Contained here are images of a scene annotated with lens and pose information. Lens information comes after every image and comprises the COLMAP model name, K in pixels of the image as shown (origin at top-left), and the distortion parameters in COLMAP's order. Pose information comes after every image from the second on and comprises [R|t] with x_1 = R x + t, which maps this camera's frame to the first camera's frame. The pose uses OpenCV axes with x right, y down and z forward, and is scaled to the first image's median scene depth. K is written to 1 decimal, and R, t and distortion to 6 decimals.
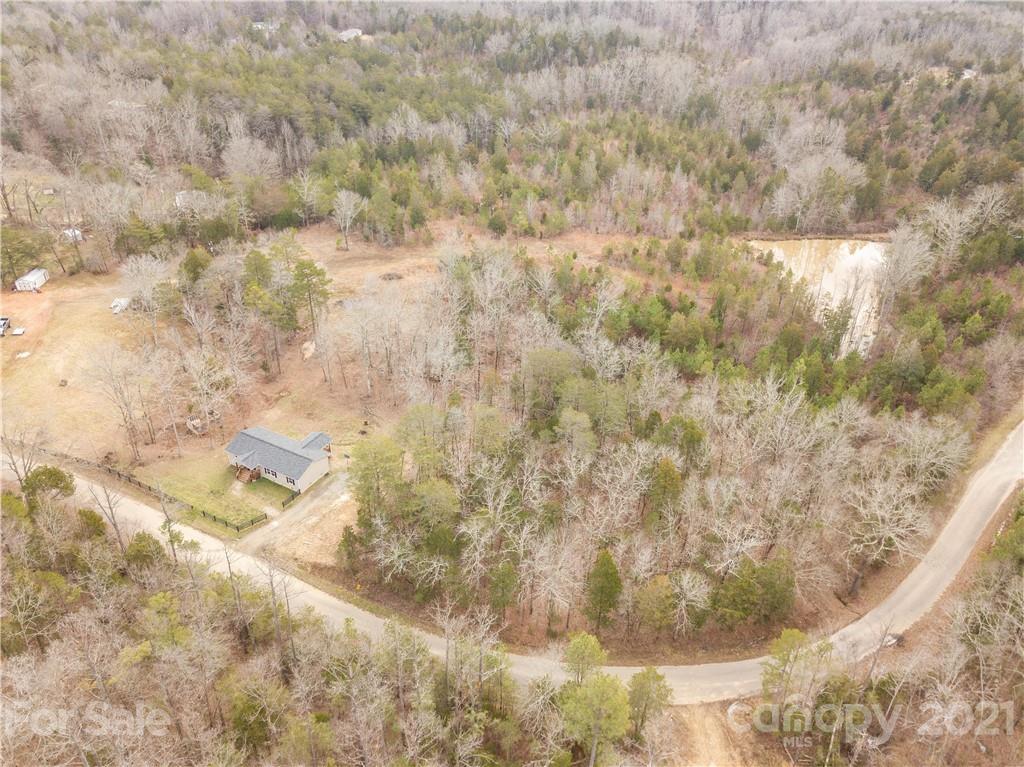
lens RADIAL K [[791.1, 0, 512.0], [0, 791.1, 383.5], [0, 0, 1]] dist [0.000139, -0.002832]
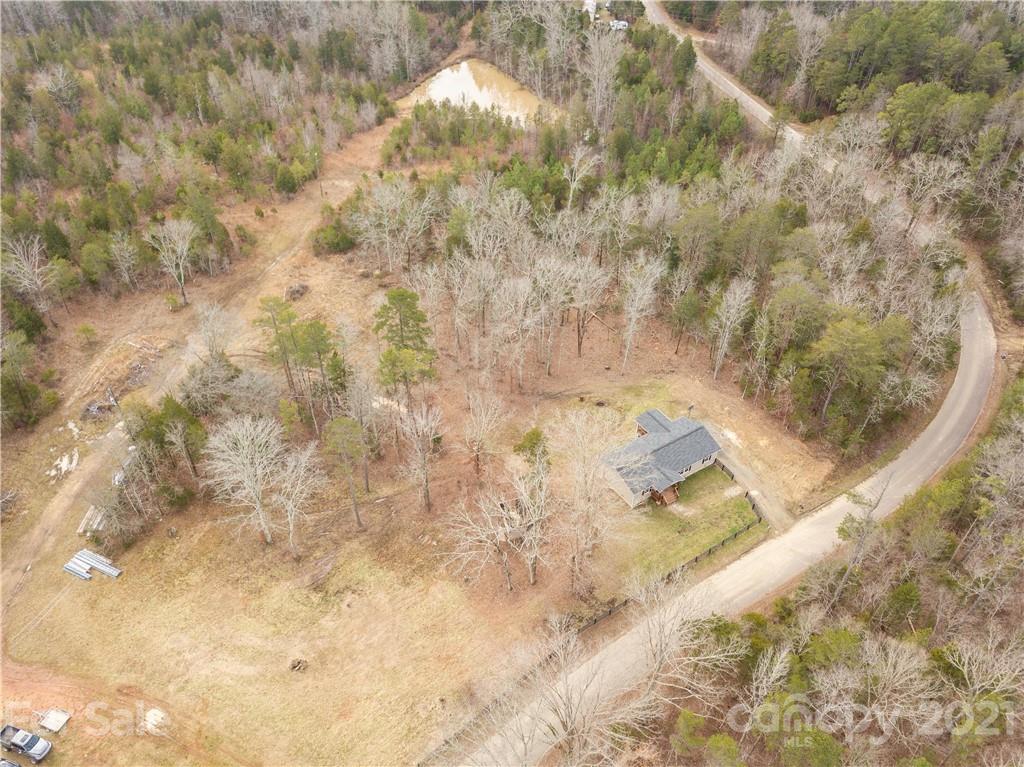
lens RADIAL K [[791.1, 0, 512.0], [0, 791.1, 383.5], [0, 0, 1]] dist [0.000139, -0.002832]
pose [[0.475634, -0.587544, 0.654648, -0.930253], [0.480812, 0.796856, 0.365842, -0.377091], [-0.736608, 0.140757, 0.661510, 0.579920]]
